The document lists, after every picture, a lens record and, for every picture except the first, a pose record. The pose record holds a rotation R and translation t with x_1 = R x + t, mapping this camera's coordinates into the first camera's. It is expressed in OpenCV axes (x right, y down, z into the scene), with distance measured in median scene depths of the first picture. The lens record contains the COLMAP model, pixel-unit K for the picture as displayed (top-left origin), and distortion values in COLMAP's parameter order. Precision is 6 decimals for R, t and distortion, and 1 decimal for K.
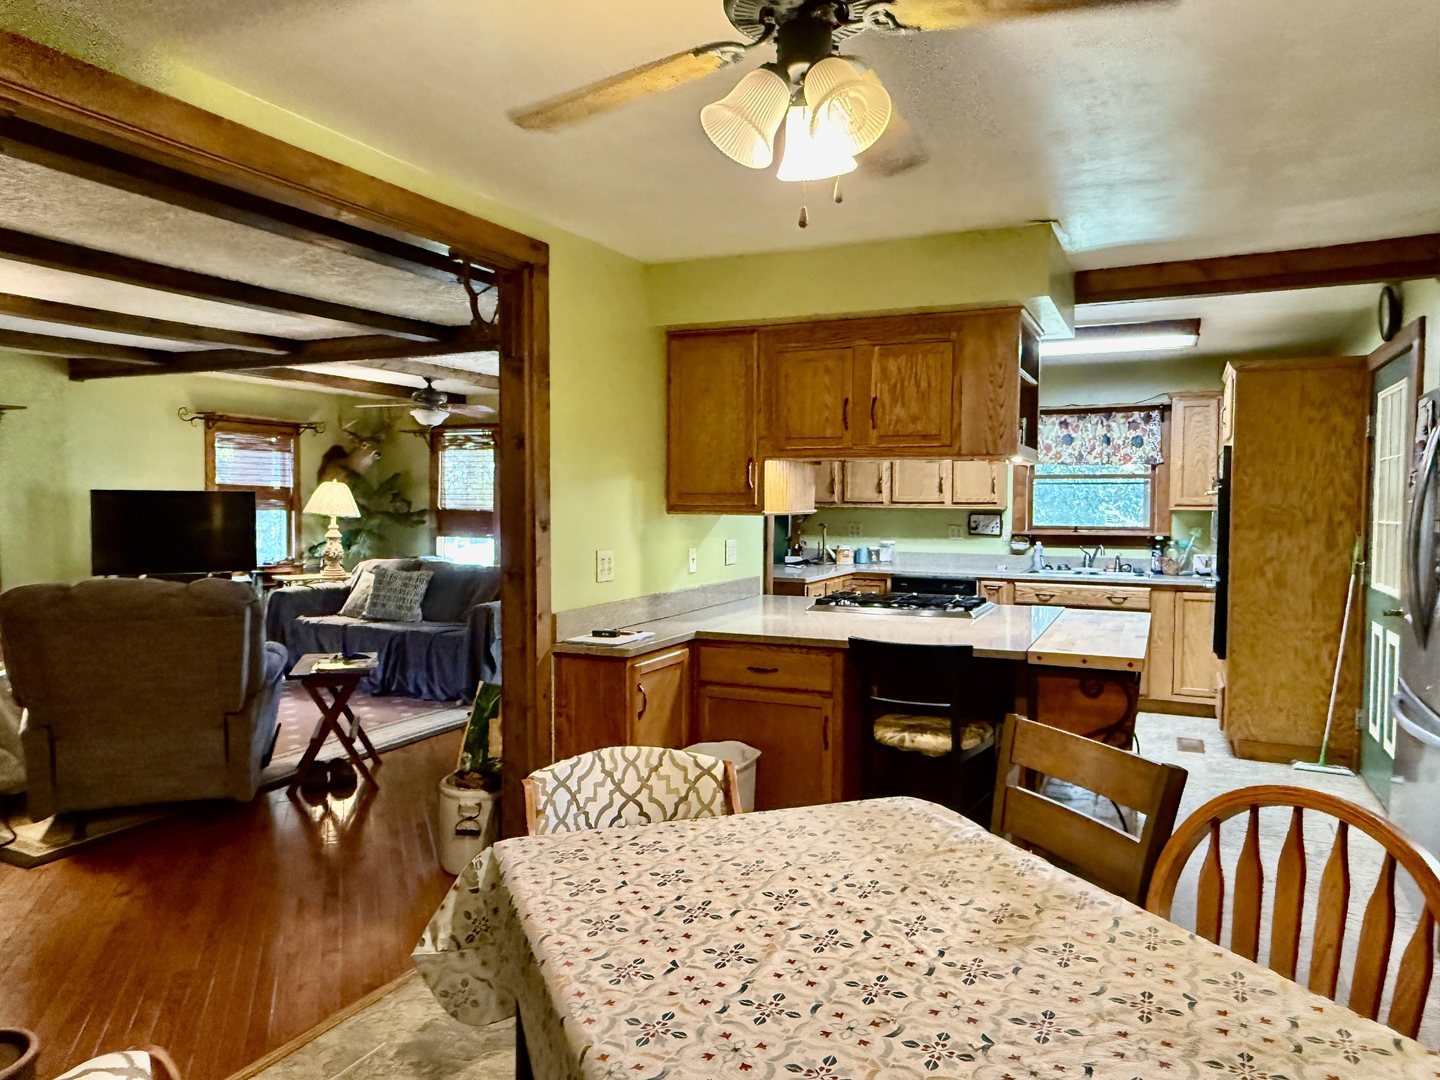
lens RADIAL K [[966.8, 0, 714.8], [0, 966.8, 544.5], [0, 0, 1]] dist [0.002214, -0.000752]
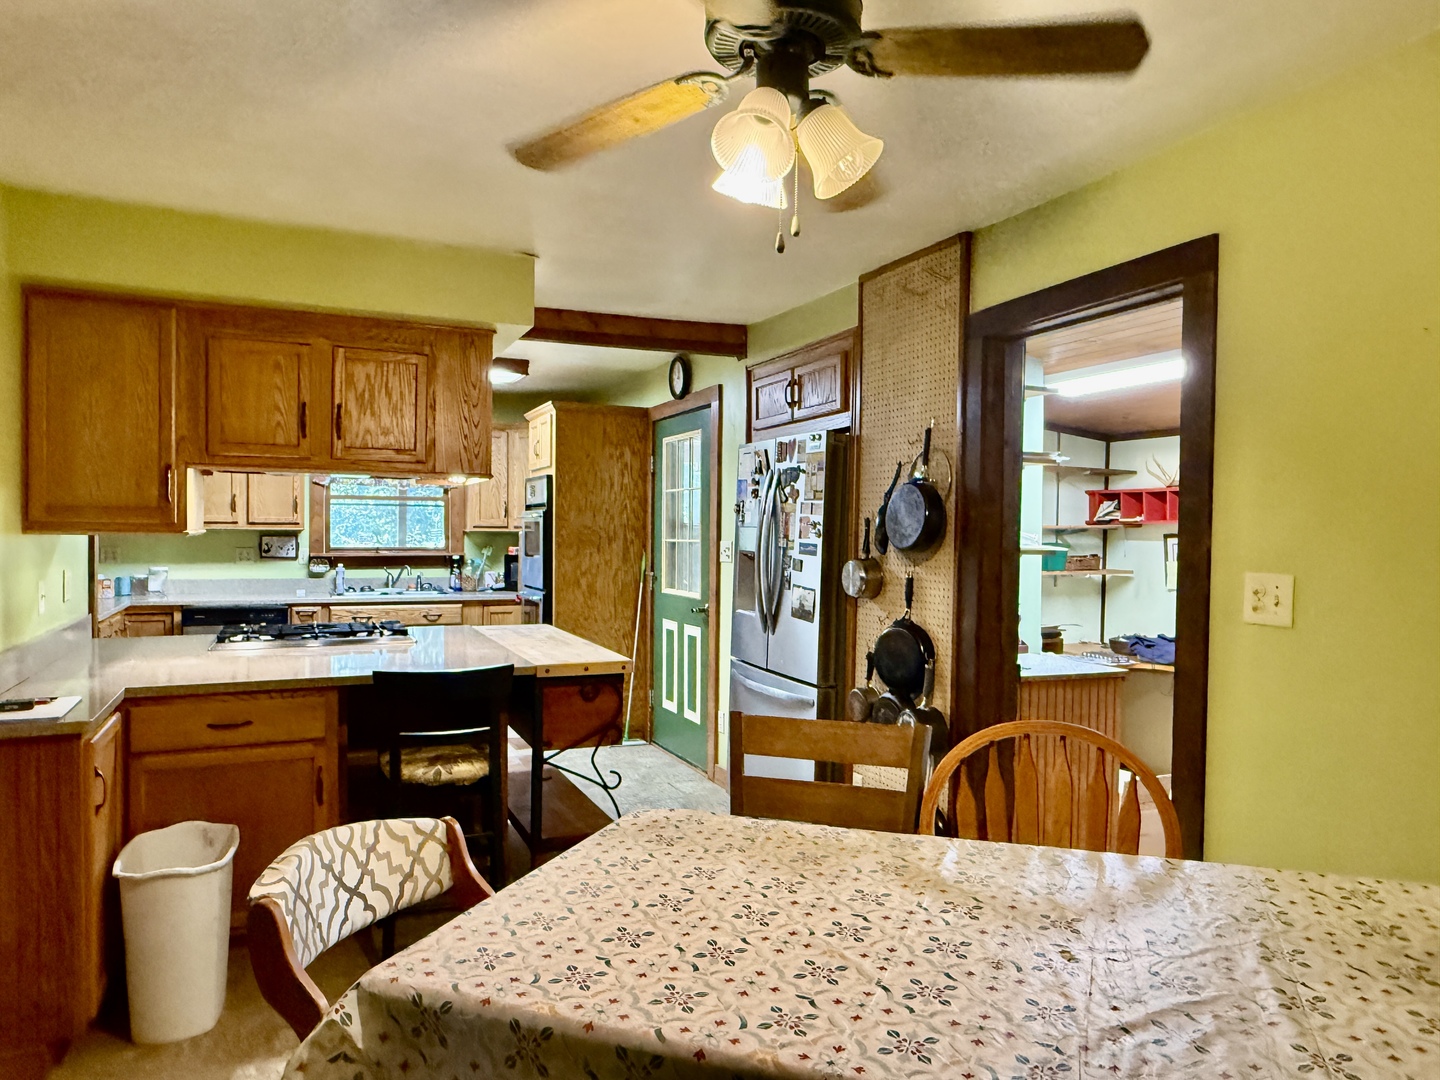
lens RADIAL K [[966.8, 0, 714.8], [0, 966.8, 544.5], [0, 0, 1]] dist [0.002214, -0.000752]
pose [[0.655374, -0.009373, 0.755246, -0.275673], [0.026996, 0.999575, -0.011021, -0.002275], [-0.754822, 0.027612, 0.655348, 0.143503]]
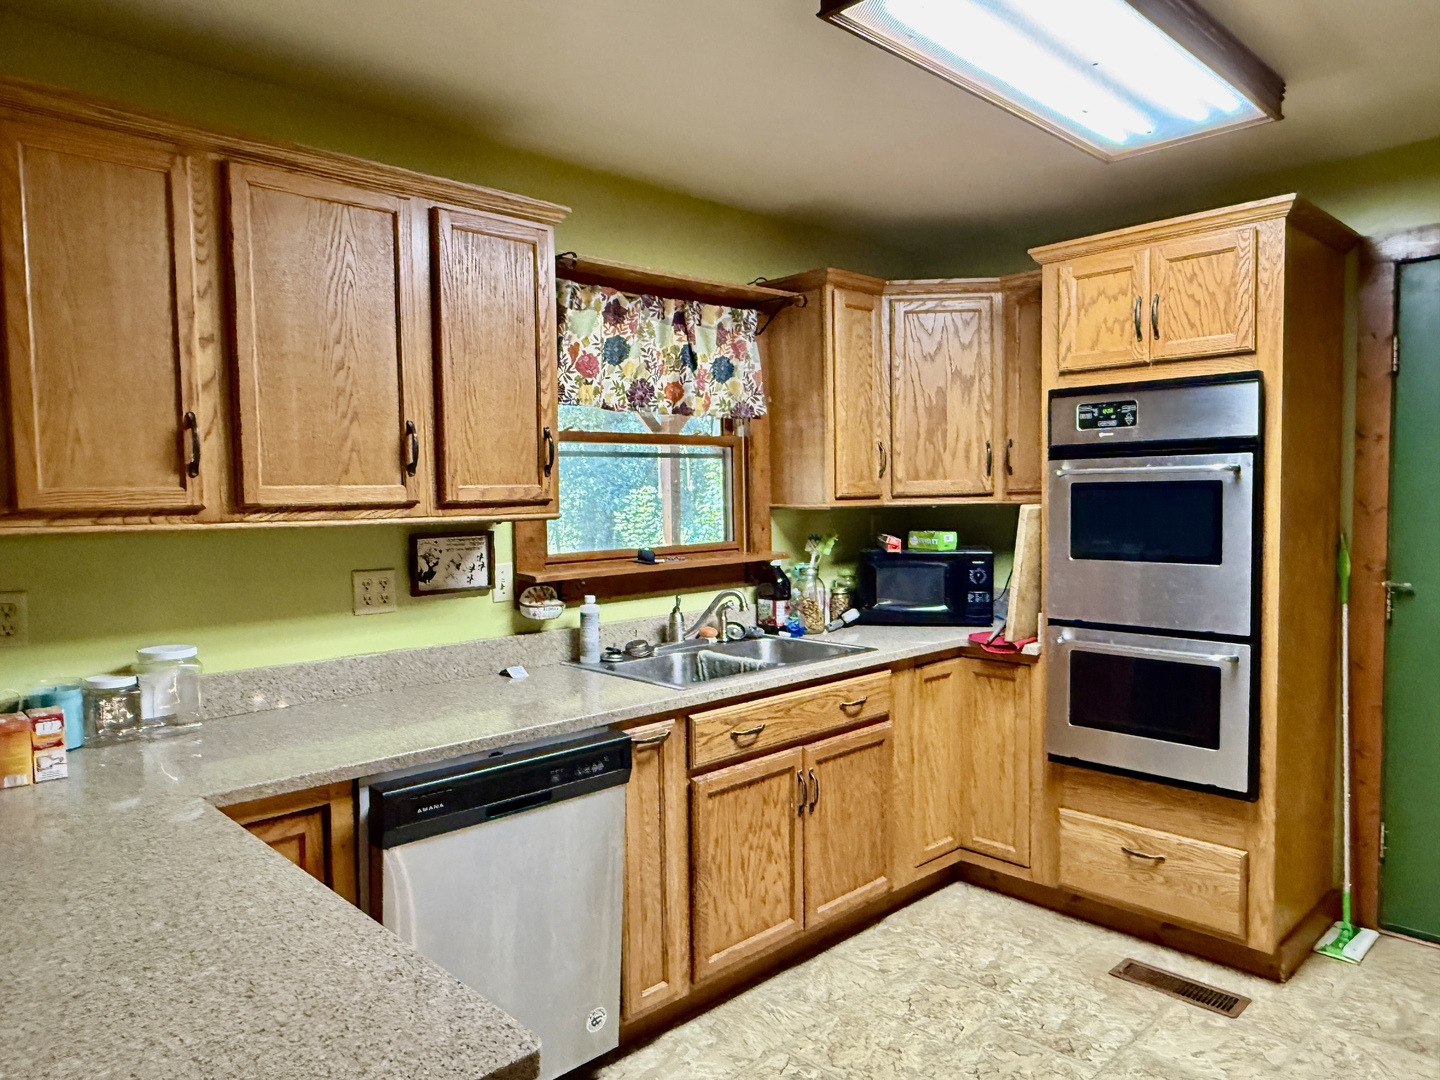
lens RADIAL K [[966.8, 0, 714.8], [0, 966.8, 544.5], [0, 0, 1]] dist [0.002214, -0.000752]
pose [[0.349917, -0.060950, 0.934796, -0.045371], [0.058937, 0.997337, 0.042966, -0.069838], [-0.934925, 0.040060, 0.352577, 1.463735]]
